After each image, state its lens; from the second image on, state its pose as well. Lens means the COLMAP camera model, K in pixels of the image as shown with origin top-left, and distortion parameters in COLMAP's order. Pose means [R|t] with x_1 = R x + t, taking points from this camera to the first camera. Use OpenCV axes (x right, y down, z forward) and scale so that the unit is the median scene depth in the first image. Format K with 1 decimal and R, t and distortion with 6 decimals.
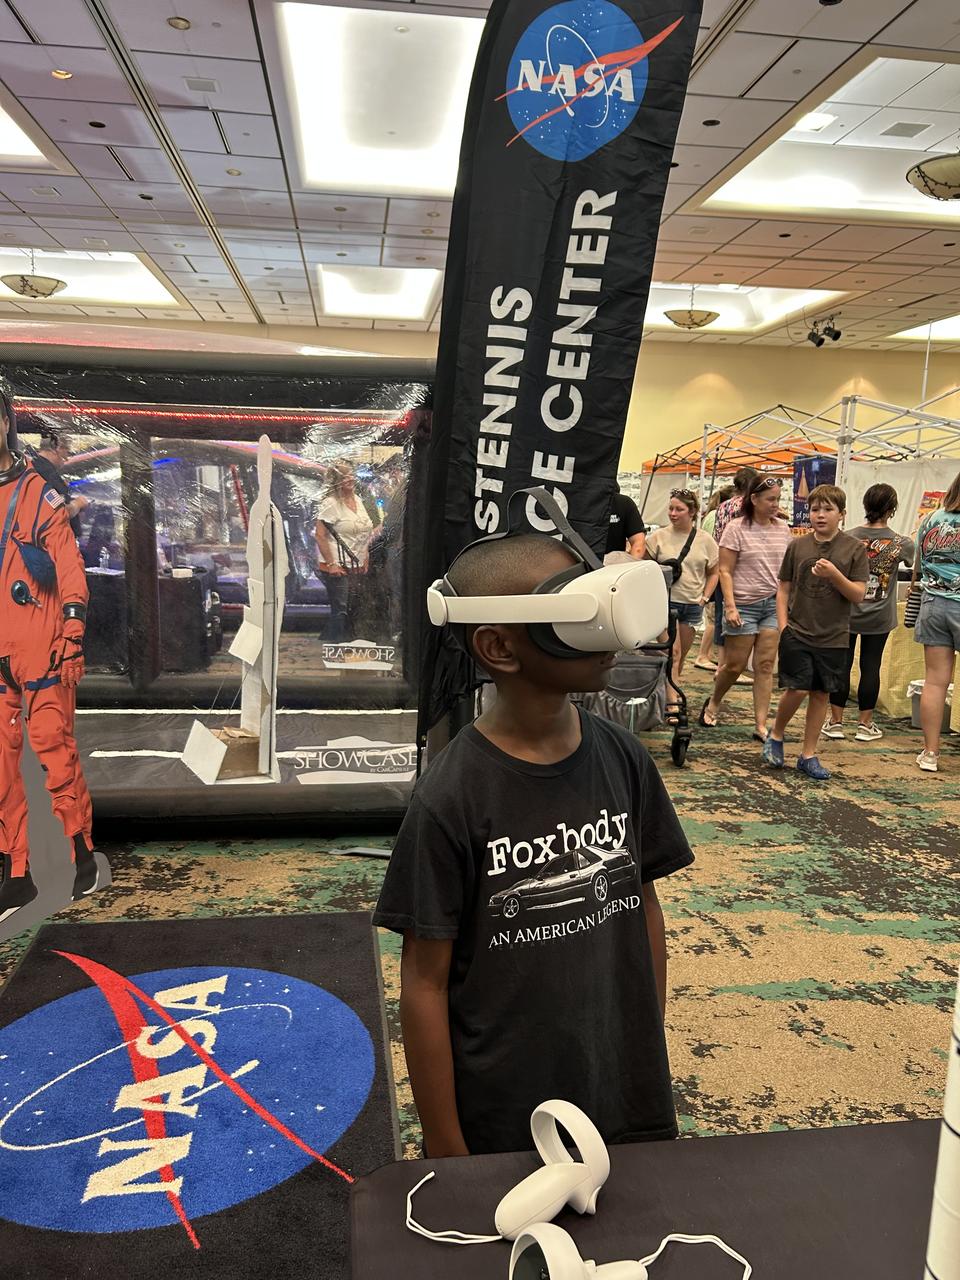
lens RADIAL K [[959.7, 0, 481.3], [0, 959.7, 646.1], [0, 0, 1]] dist [0.038504, -0.050522]
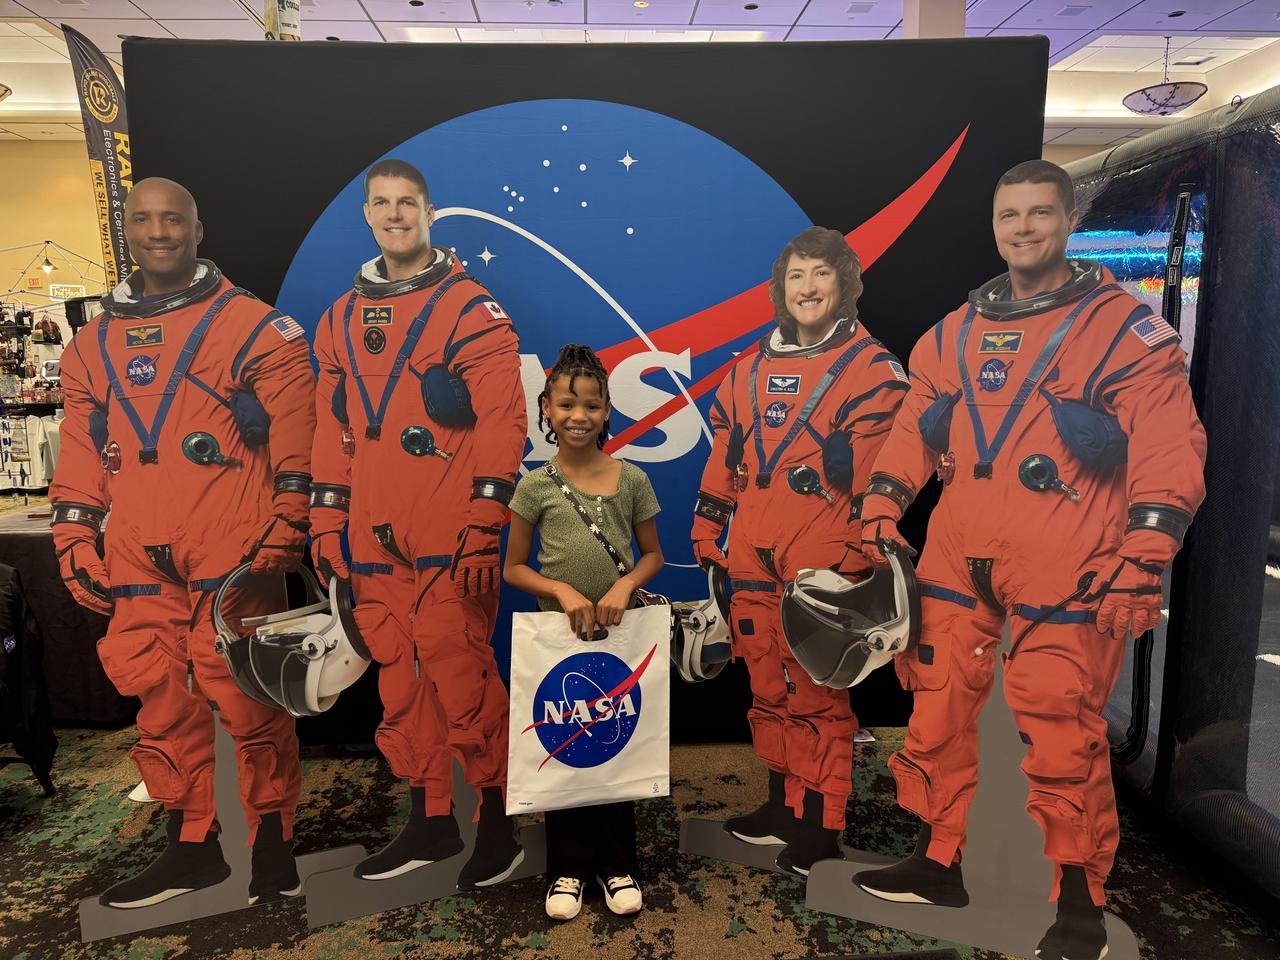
lens RADIAL K [[898.6, 0, 640.4], [0, 898.6, 481.9], [0, 0, 1]] dist [0.026968, -0.037340]
pose [[-0.073109, 0.117519, -0.990376, 0.161677], [-0.143088, 0.981524, 0.127031, -0.088830], [0.987006, 0.150998, -0.054943, 0.760713]]
